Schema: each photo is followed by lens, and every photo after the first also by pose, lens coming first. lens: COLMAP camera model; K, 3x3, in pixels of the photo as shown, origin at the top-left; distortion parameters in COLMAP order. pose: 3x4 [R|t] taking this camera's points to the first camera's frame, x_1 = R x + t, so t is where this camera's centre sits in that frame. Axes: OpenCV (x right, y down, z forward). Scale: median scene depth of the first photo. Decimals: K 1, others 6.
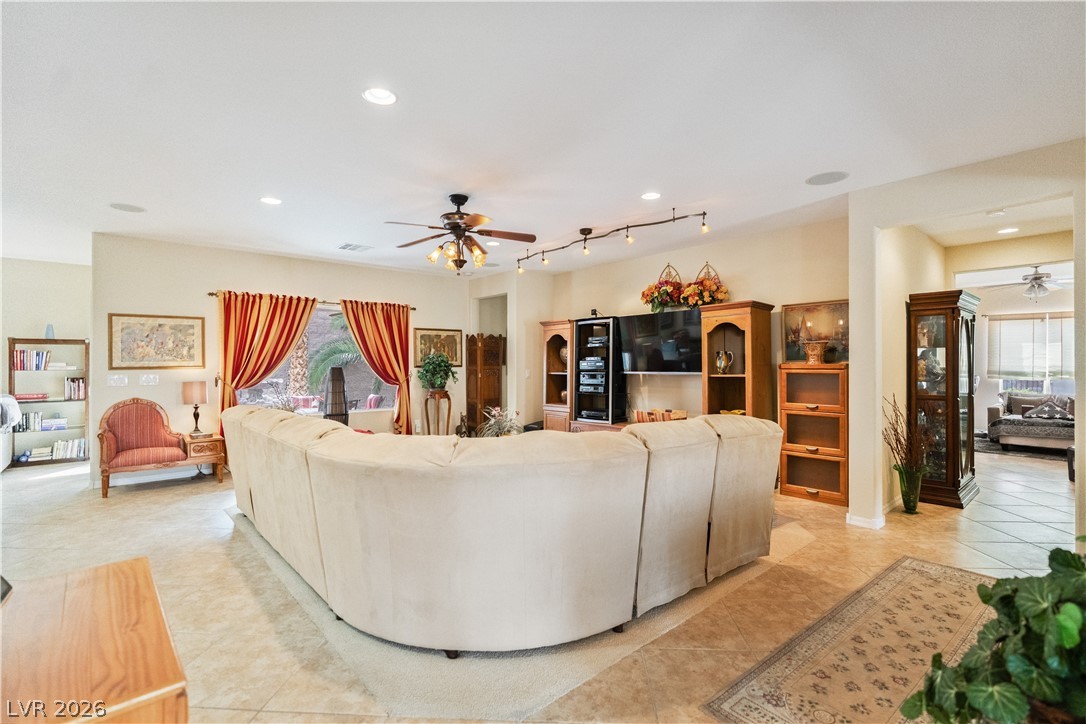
lens RADIAL K [[499.3, 0, 548.2], [0, 499.3, 363.5], [0, 0, 1]] dist [-0.002378, 0.000070]
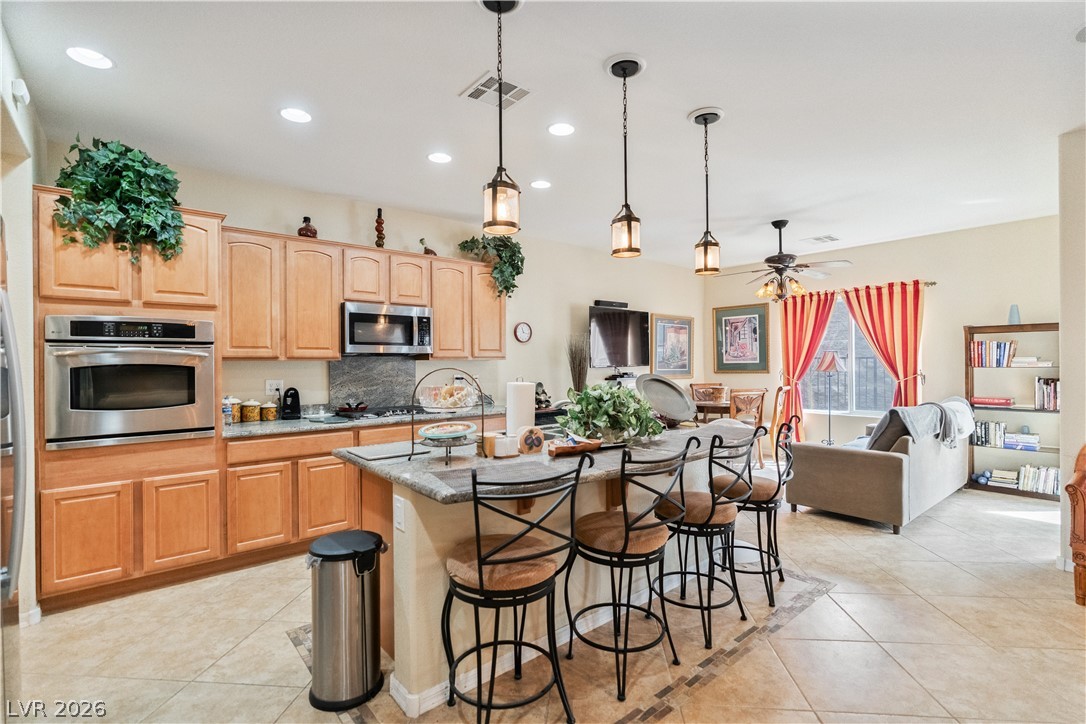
lens RADIAL K [[497.9, 0, 545.4], [0, 497.9, 360.9], [0, 0, 1]] dist [-0.005961, 0.000125]
pose [[-0.021194, -0.001434, -0.999774, -0.259740], [0.005801, 0.999982, -0.001558, 0.001252], [0.999759, -0.005832, -0.021185, 0.329578]]
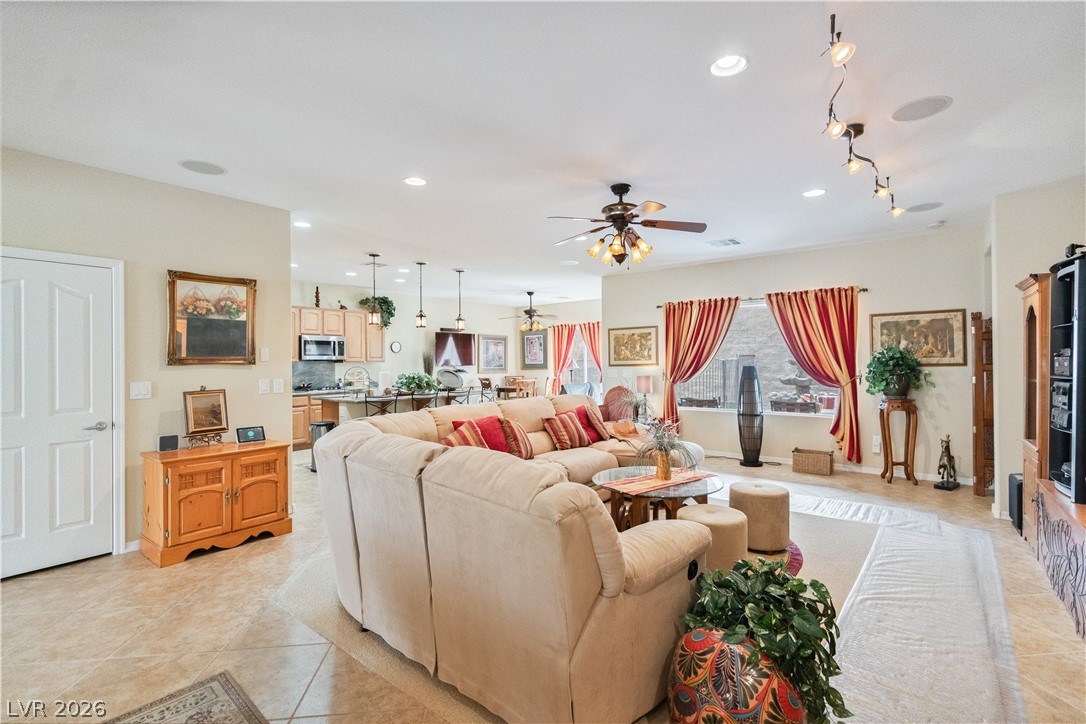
lens RADIAL K [[497.9, 0, 545.4], [0, 497.9, 360.9], [0, 0, 1]] dist [-0.005961, 0.000125]
pose [[0.173455, 0.000030, -0.984842, 0.474101], [0.005975, 0.999982, 0.001083, -0.005187], [0.984824, -0.006073, 0.173451, 0.459531]]
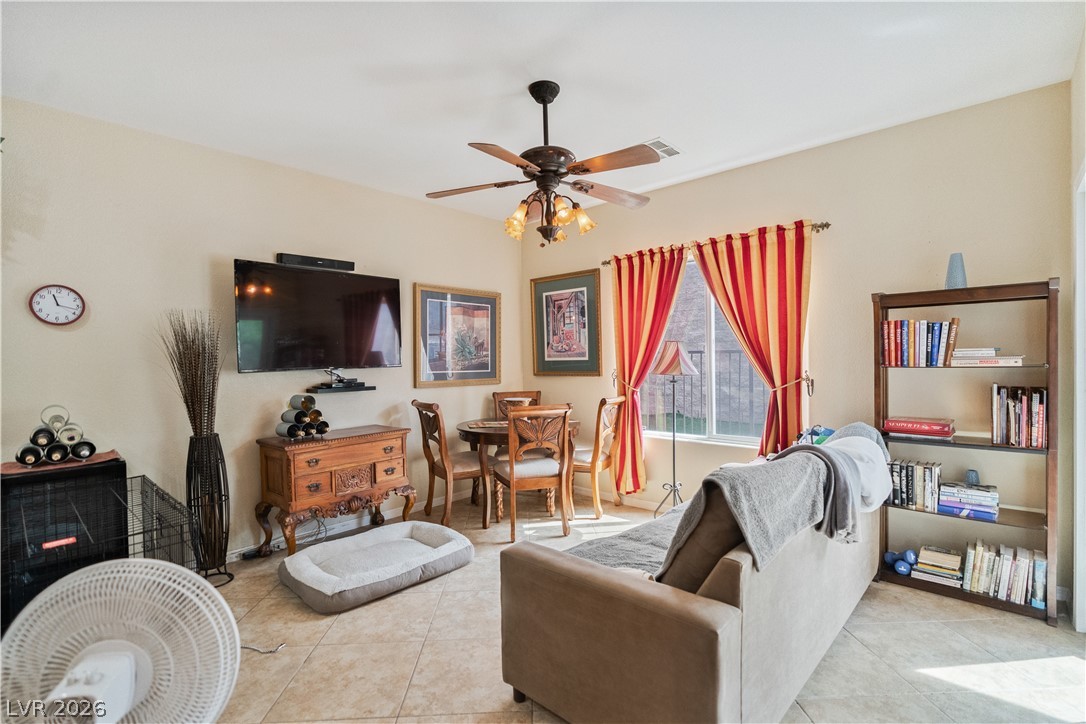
lens RADIAL K [[499.3, 0, 548.2], [0, 499.3, 363.5], [0, 0, 1]] dist [-0.002378, 0.000070]
pose [[0.104141, 0.011457, -0.994497, -0.644691], [0.013278, 0.999829, 0.012909, 0.001163], [0.994474, -0.014550, 0.103971, 0.640108]]
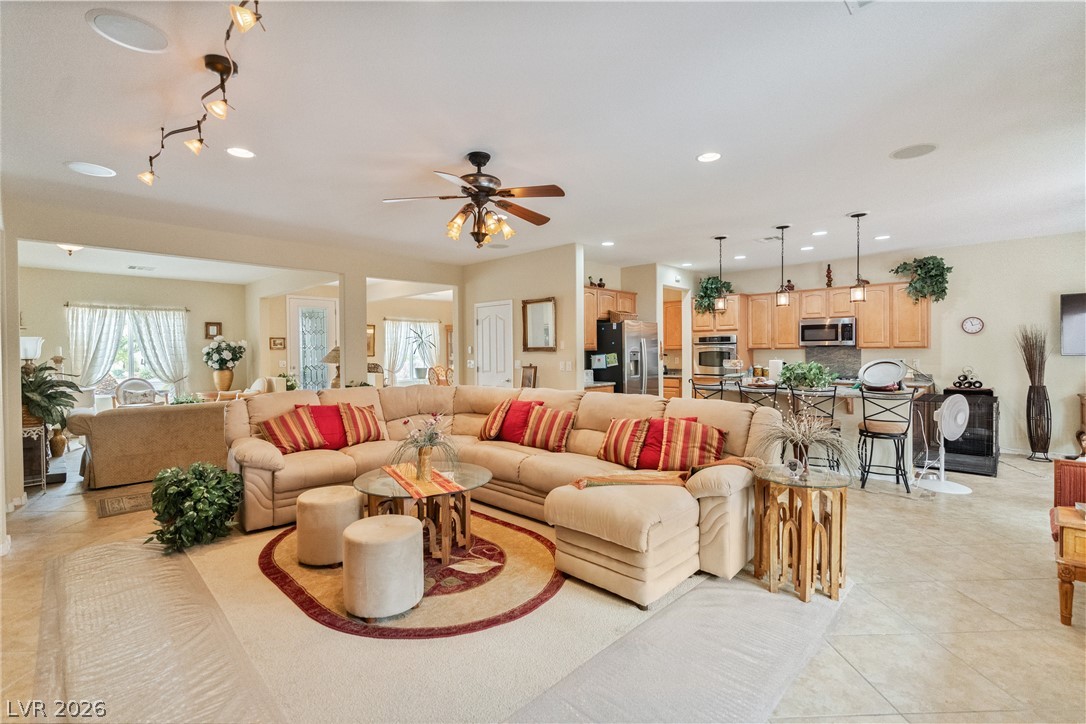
lens RADIAL K [[497.9, 0, 545.4], [0, 497.9, 360.9], [0, 0, 1]] dist [-0.005961, 0.000125]
pose [[-0.996557, 0.010751, -0.082204, -0.144031], [0.009086, 0.999746, 0.020601, -0.004205], [0.082405, 0.019783, -0.996403, 1.220077]]
